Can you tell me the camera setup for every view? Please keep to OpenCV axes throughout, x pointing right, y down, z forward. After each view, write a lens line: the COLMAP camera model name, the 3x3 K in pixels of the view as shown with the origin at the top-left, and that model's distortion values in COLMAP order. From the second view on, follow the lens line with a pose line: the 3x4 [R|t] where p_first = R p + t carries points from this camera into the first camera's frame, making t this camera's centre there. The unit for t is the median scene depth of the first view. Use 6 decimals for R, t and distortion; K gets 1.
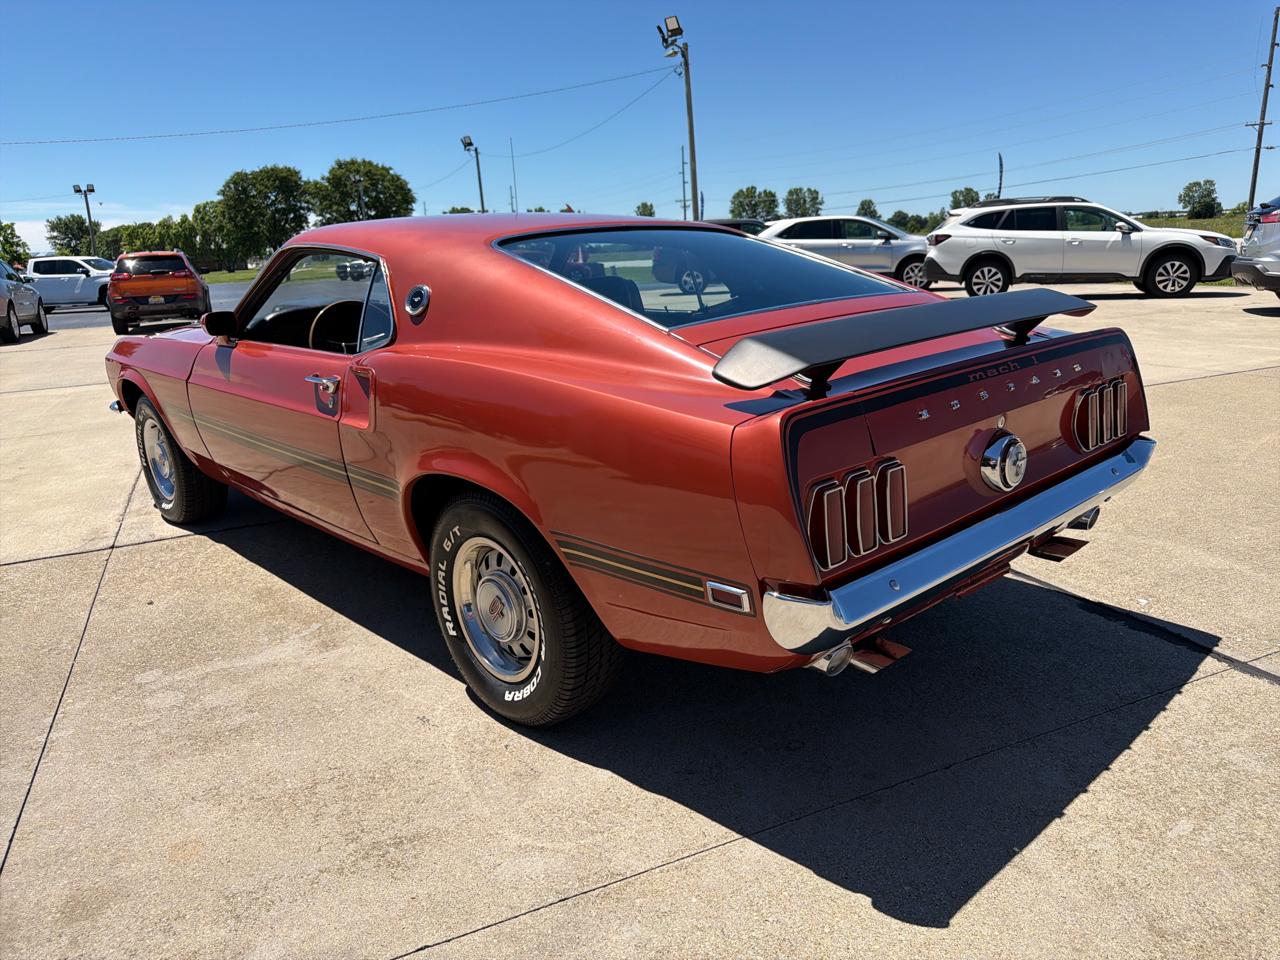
lens RADIAL K [[912.0, 0, 645.1], [0, 912.0, 489.0], [0, 0, 1]] dist [0.012640, -0.018241]
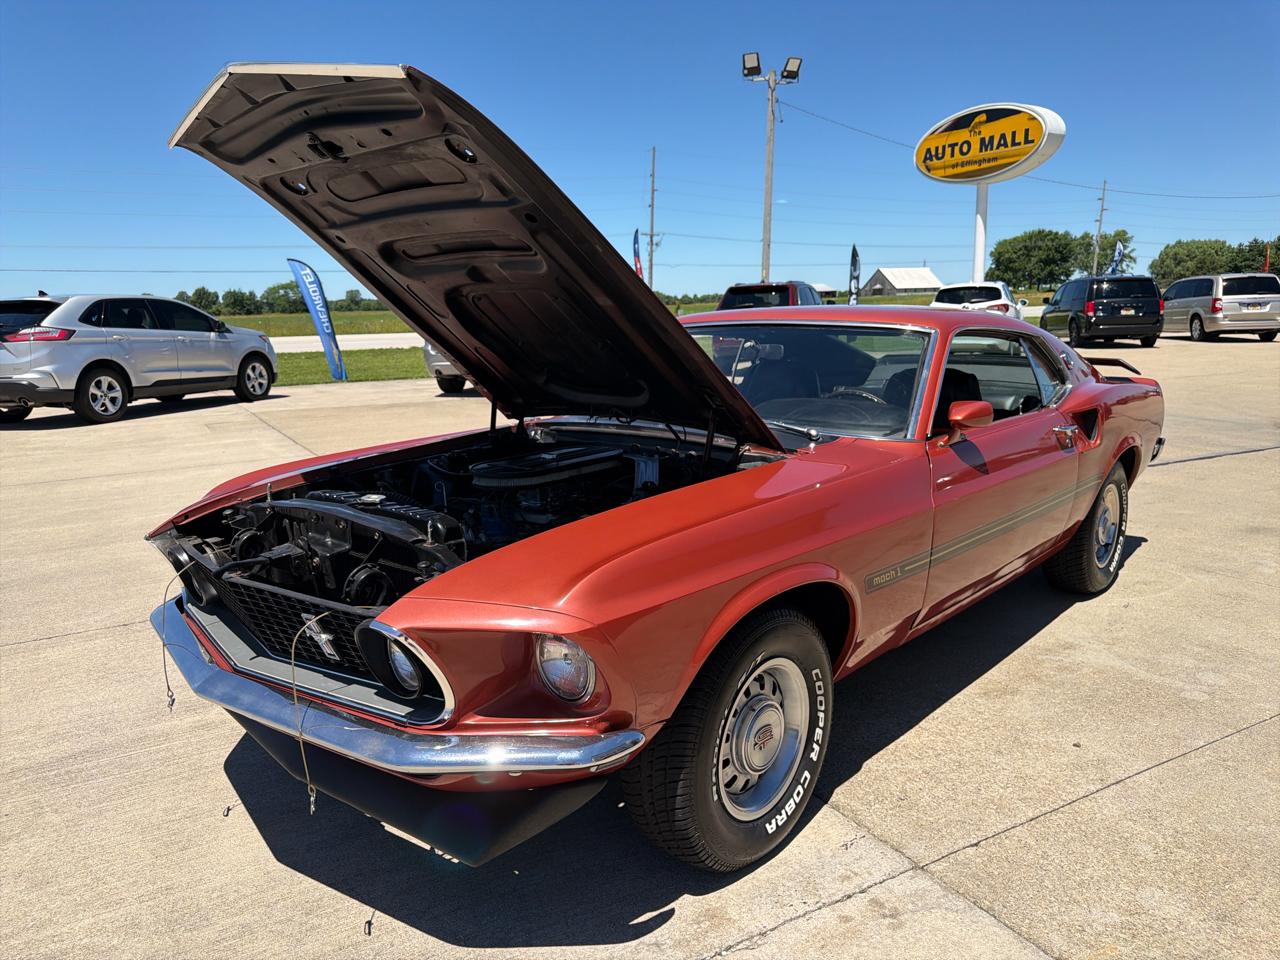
lens RADIAL K [[912.0, 0, 633.8], [0, 912.0, 484.6], [0, 0, 1]] dist [0.012640, -0.018241]
pose [[-0.073099, -0.146651, 0.986484, -0.228977], [0.286930, 0.944218, 0.161629, -0.061439], [-0.955158, 0.294867, -0.026942, 0.236415]]
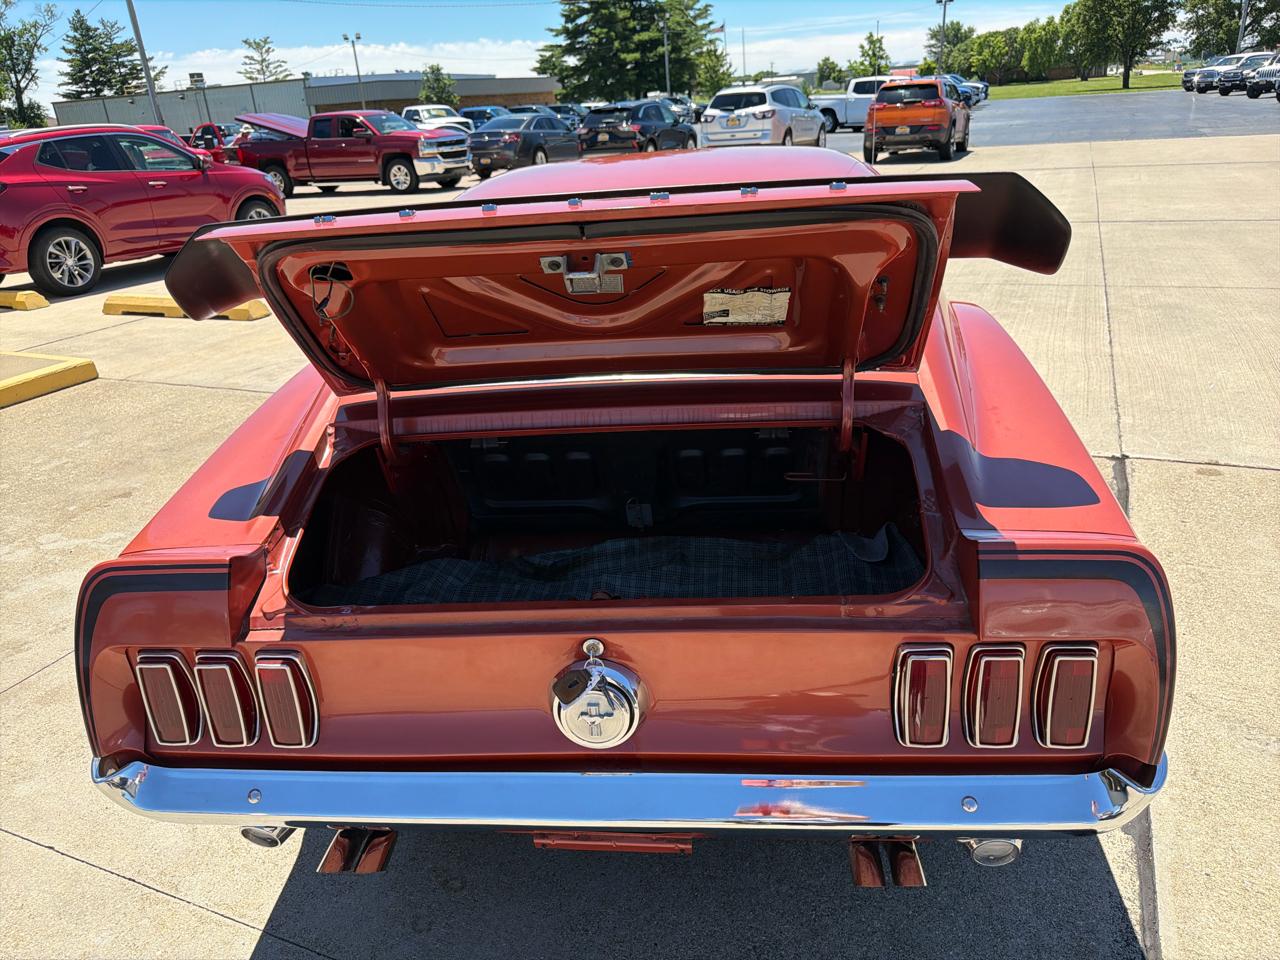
lens RADIAL K [[912.0, 0, 639.5], [0, 912.0, 491.2], [0, 0, 1]] dist [0.012640, -0.018241]
pose [[0.662892, 0.299166, -0.686349, 0.091256], [-0.162201, 0.952314, 0.258437, -0.039094], [0.730935, -0.059989, 0.679806, 0.066404]]
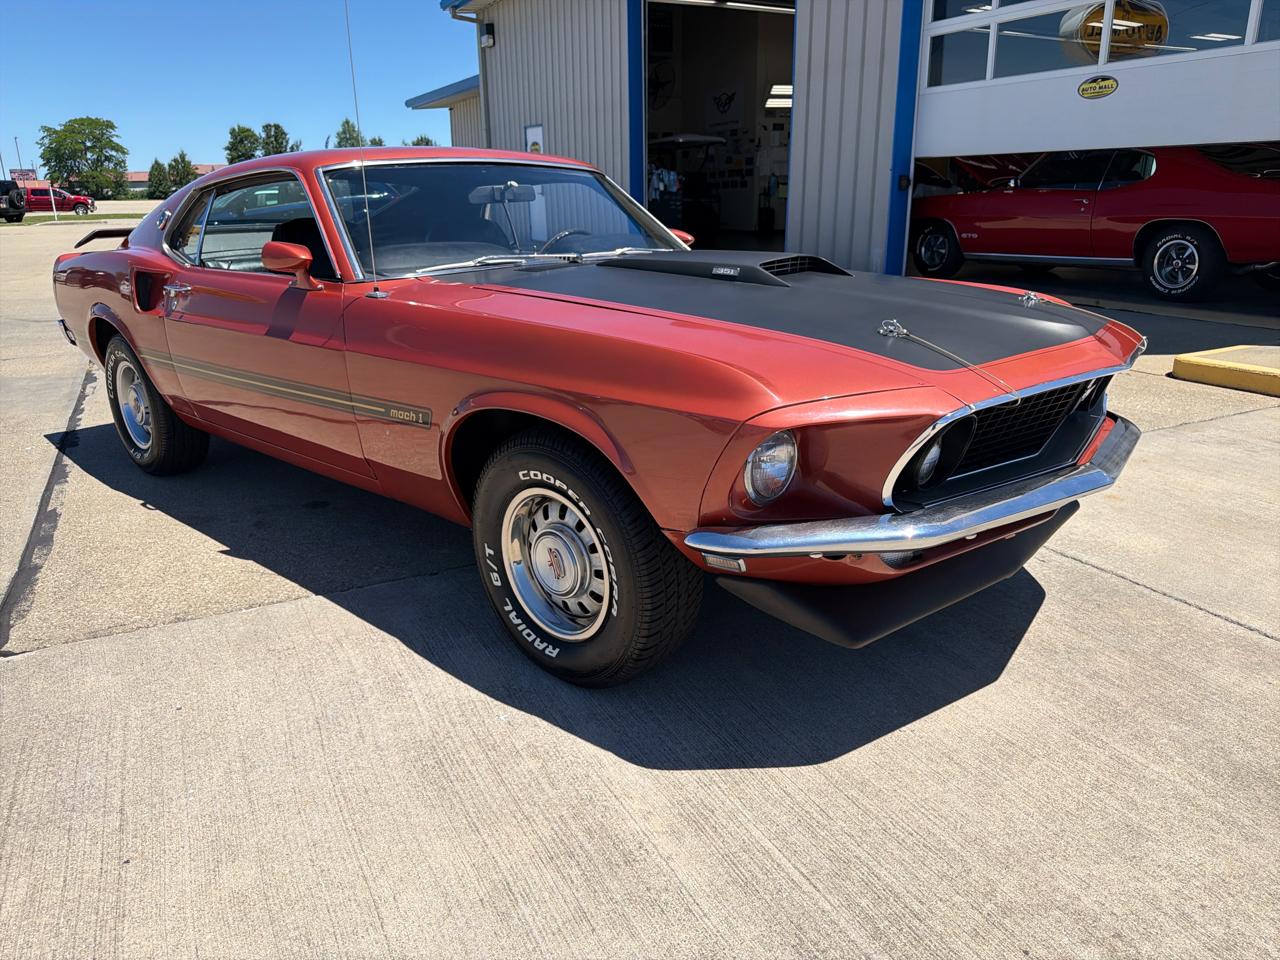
lens RADIAL K [[912.0, 0, 643.2], [0, 912.0, 488.5], [0, 0, 1]] dist [0.012640, -0.018241]
pose [[-0.996788, 0.070940, -0.037174, -0.064664], [0.038937, 0.834853, 0.549094, -0.097186], [0.069987, 0.545882, -0.834934, 0.376007]]
